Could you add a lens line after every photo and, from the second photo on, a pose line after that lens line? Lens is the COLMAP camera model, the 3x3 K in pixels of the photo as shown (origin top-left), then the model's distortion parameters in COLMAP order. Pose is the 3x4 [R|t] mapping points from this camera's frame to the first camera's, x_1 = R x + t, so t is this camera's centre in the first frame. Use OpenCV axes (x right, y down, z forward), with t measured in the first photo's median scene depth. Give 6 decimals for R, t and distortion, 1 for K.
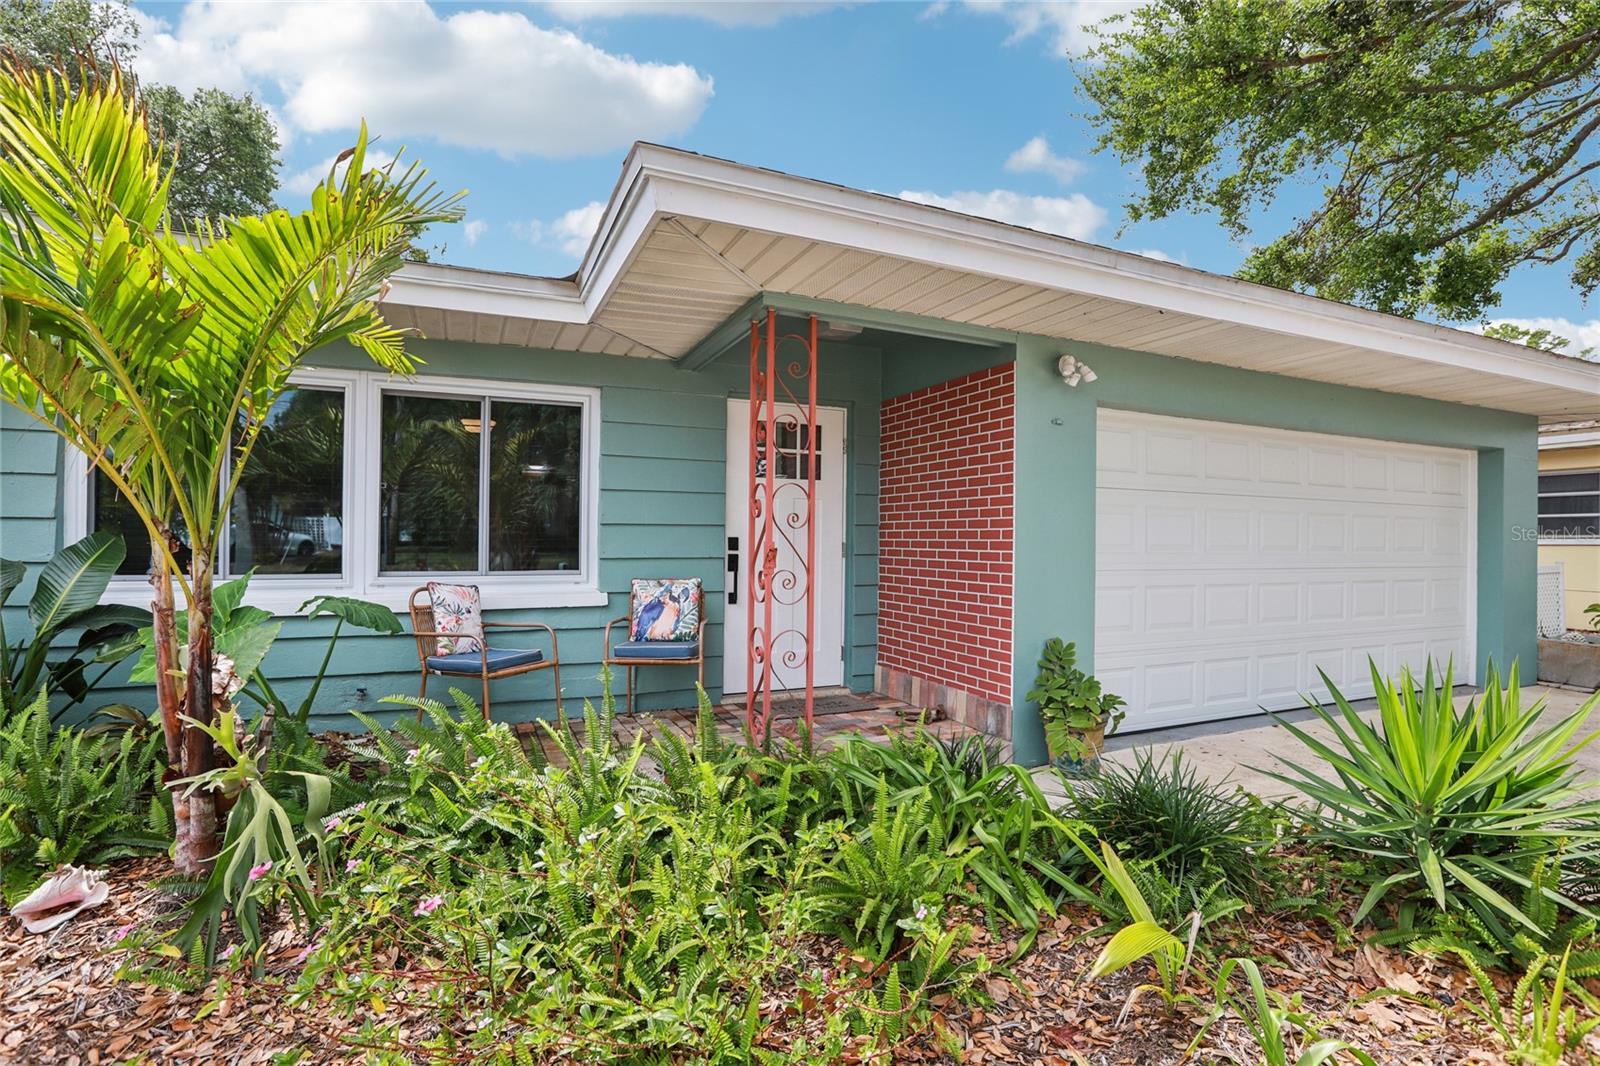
lens RADIAL K [[753.6, 0, 778.1], [0, 753.6, 531.4], [0, 0, 1]] dist [-0.056021, 0.025699]
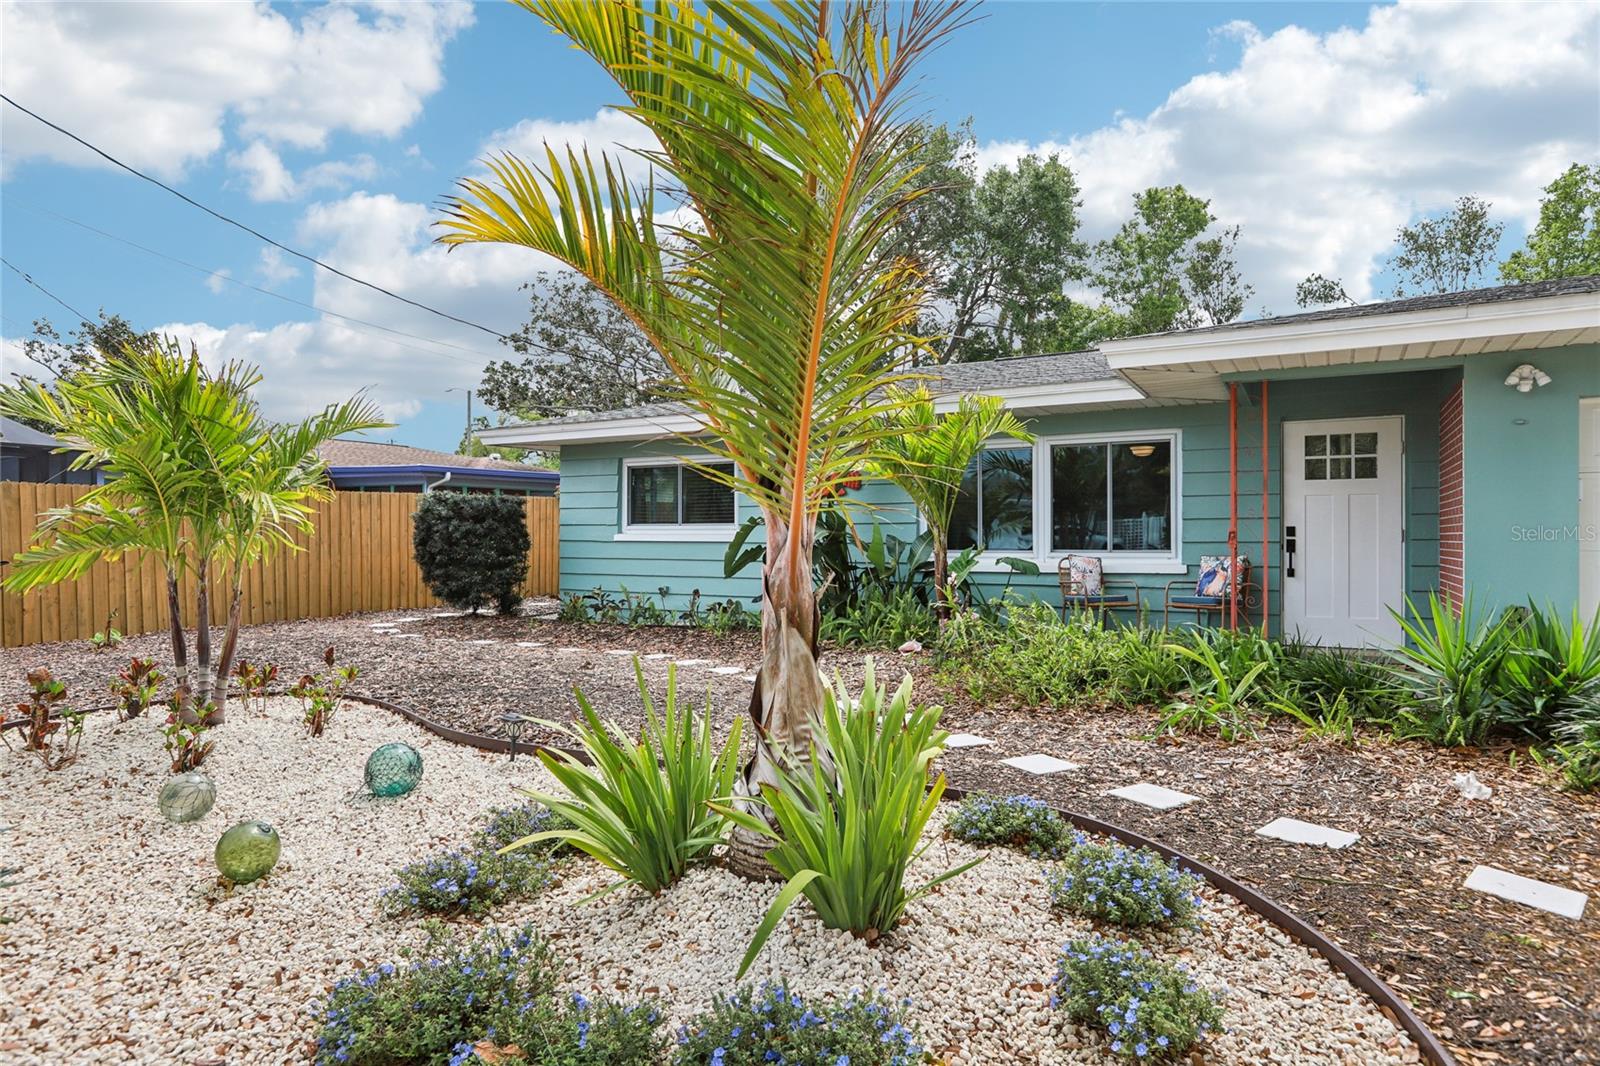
lens RADIAL K [[943.6, 0, 794.9], [0, 943.6, 538.5], [0, 0, 1]] dist [-0.062737, 0.068938]
pose [[0.593467, -0.011273, -0.804779, 0.815667], [0.012754, 0.999908, -0.004602, 0.027534], [0.804757, -0.007533, 0.593556, -0.736376]]
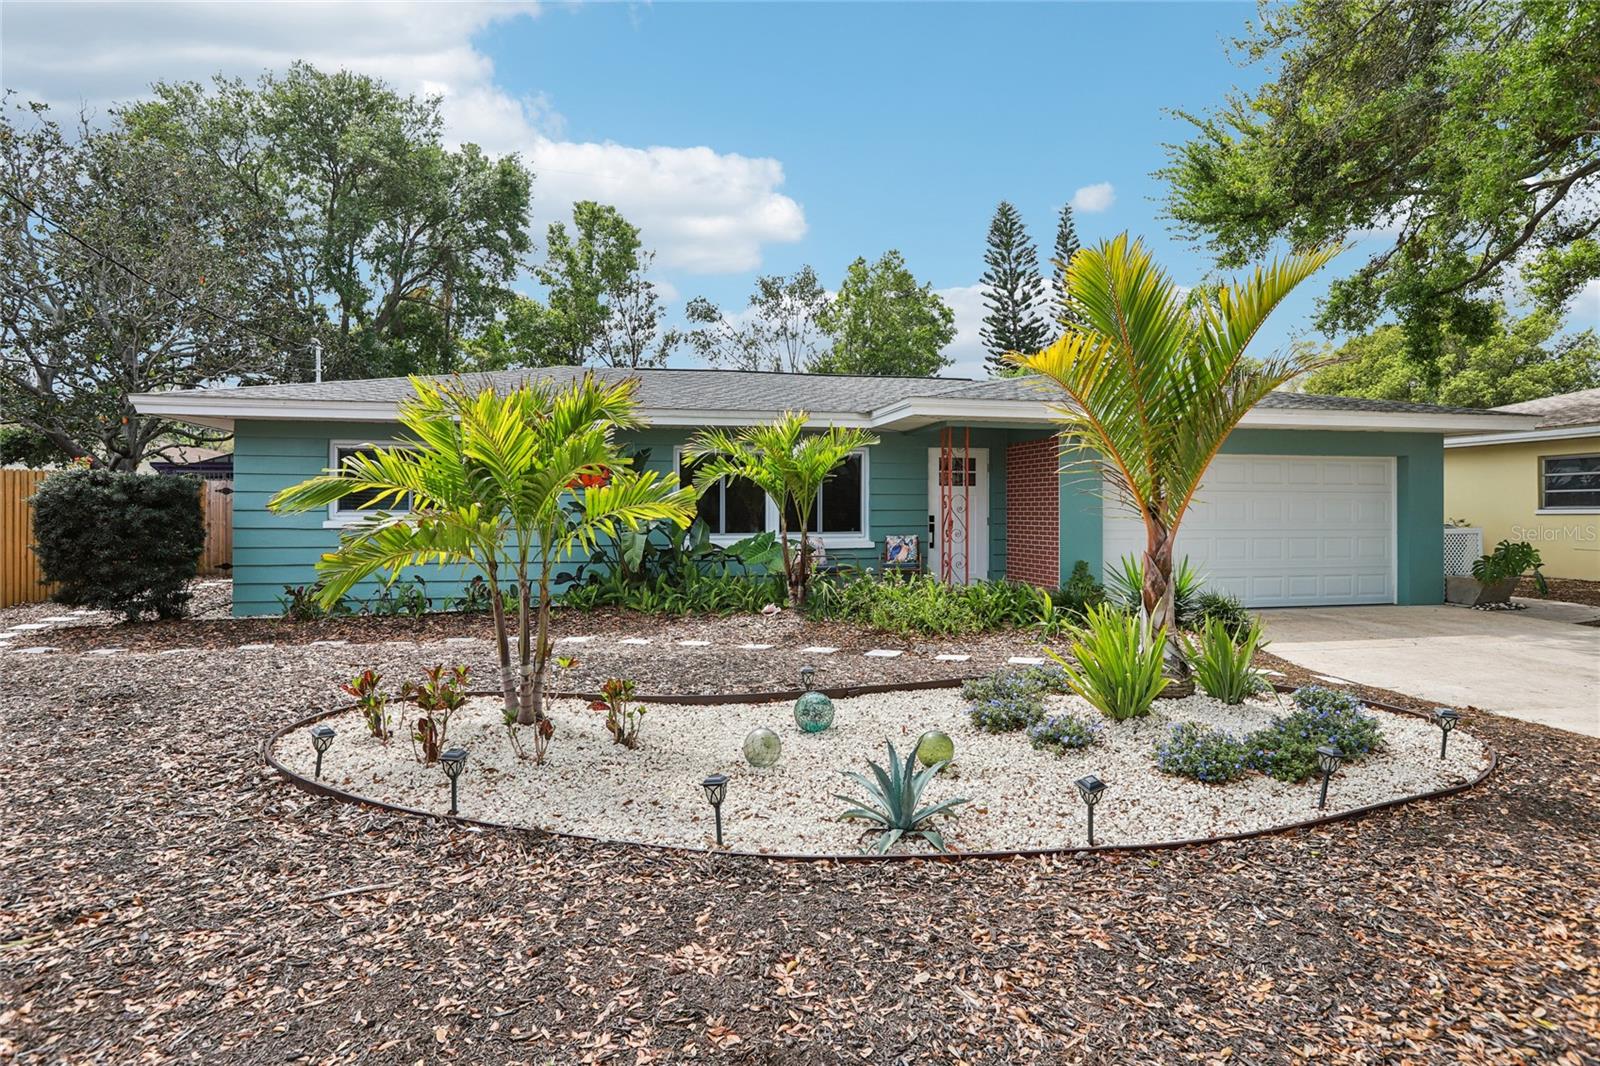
lens RADIAL K [[943.6, 0, 794.9], [0, 943.6, 538.5], [0, 0, 1]] dist [-0.062737, 0.068938]
pose [[0.985201, -0.005748, -0.171305, 0.013163], [0.012151, 0.999265, 0.036357, -0.030772], [0.170970, -0.037900, 0.984547, -1.747363]]
